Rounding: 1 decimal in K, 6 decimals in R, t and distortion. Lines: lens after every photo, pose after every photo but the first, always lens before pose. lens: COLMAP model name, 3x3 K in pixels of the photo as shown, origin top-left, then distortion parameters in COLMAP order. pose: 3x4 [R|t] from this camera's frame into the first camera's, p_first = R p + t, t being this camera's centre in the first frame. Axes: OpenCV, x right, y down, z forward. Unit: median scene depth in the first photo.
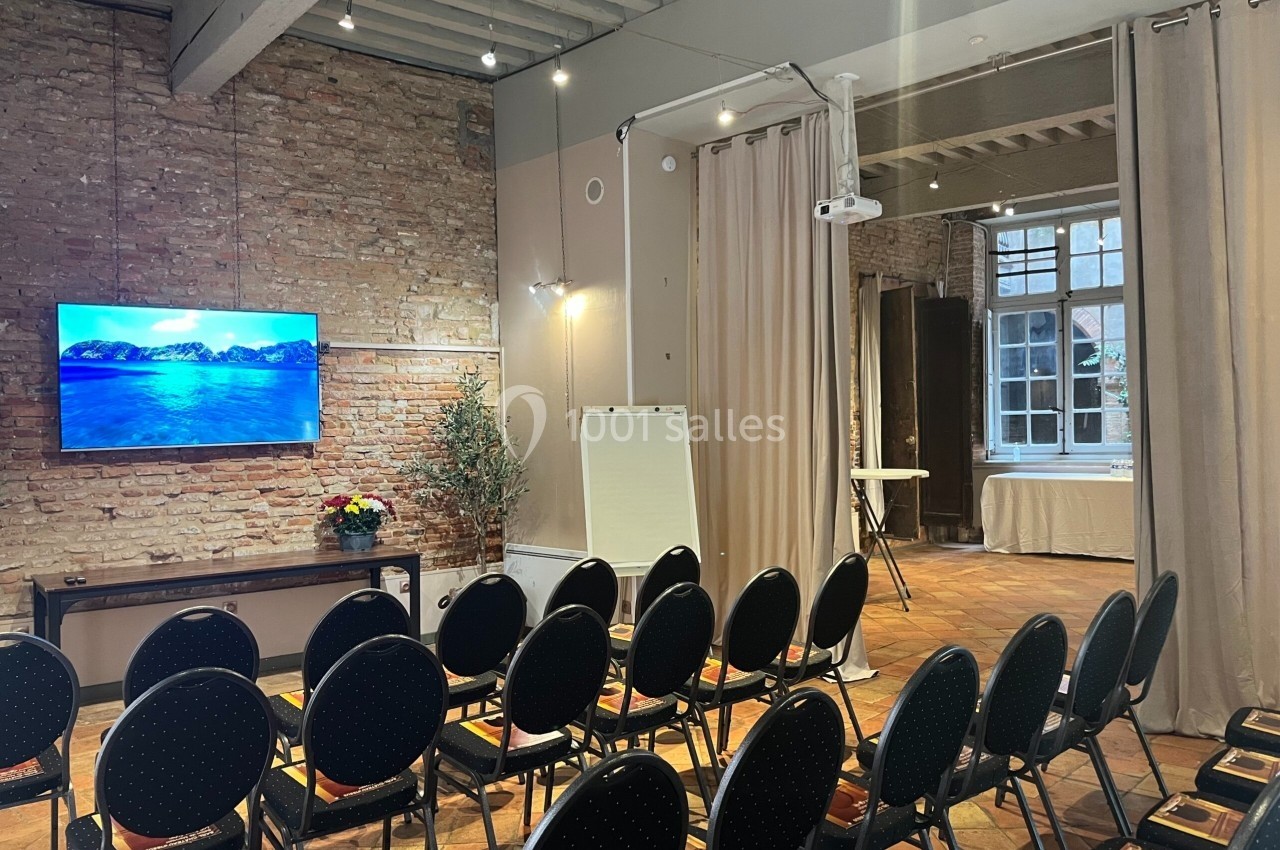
lens RADIAL K [[959.0, 0, 640.0], [0, 959.0, 425.0], [0, 0, 1]] dist [0.053168, -0.062947]
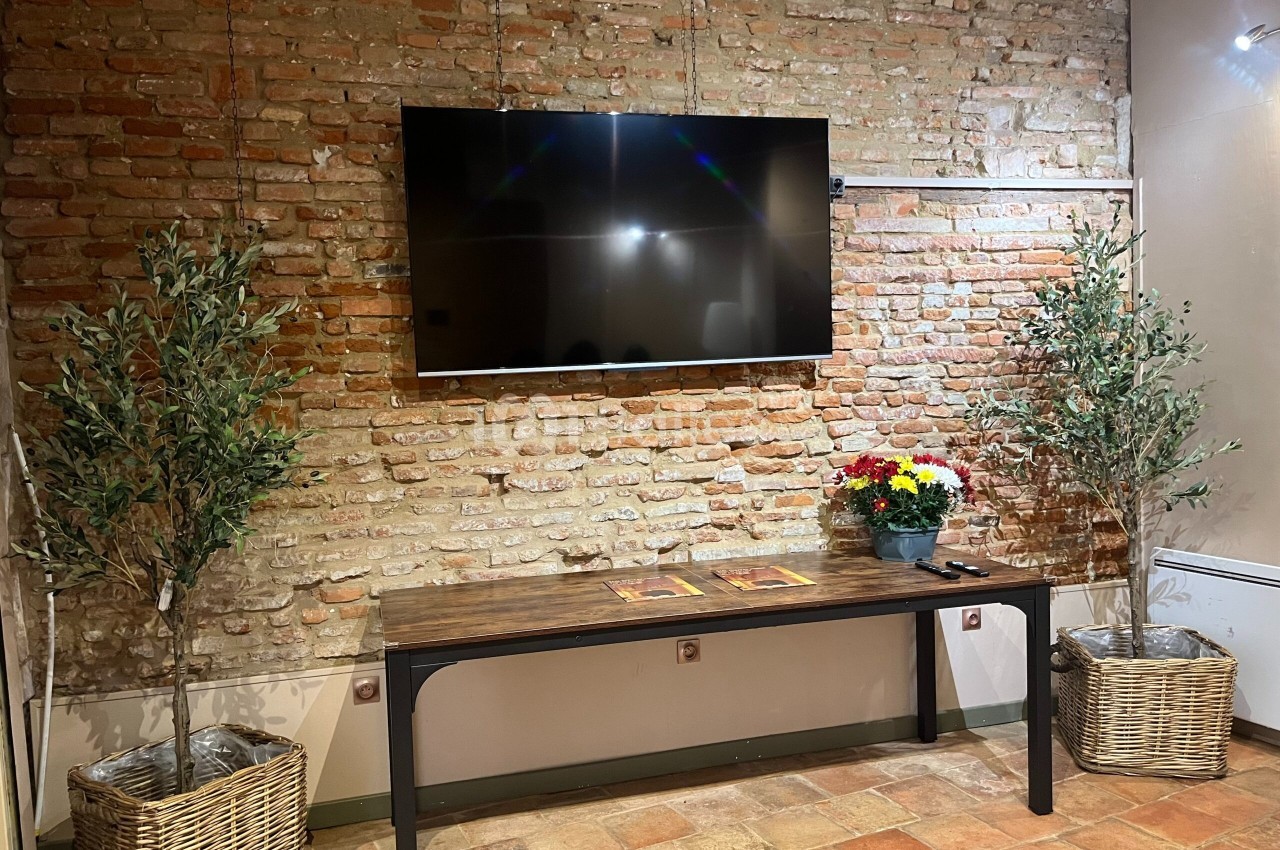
lens RADIAL K [[958.1, 0, 640.0], [0, 958.1, 425.0], [0, 0, 1]] dist [0.029919, -0.001760]
pose [[0.925367, 0.004399, -0.379047, -0.224223], [0.018466, 0.998222, 0.056666, 0.022402], [0.378622, -0.059437, 0.923641, 0.449228]]
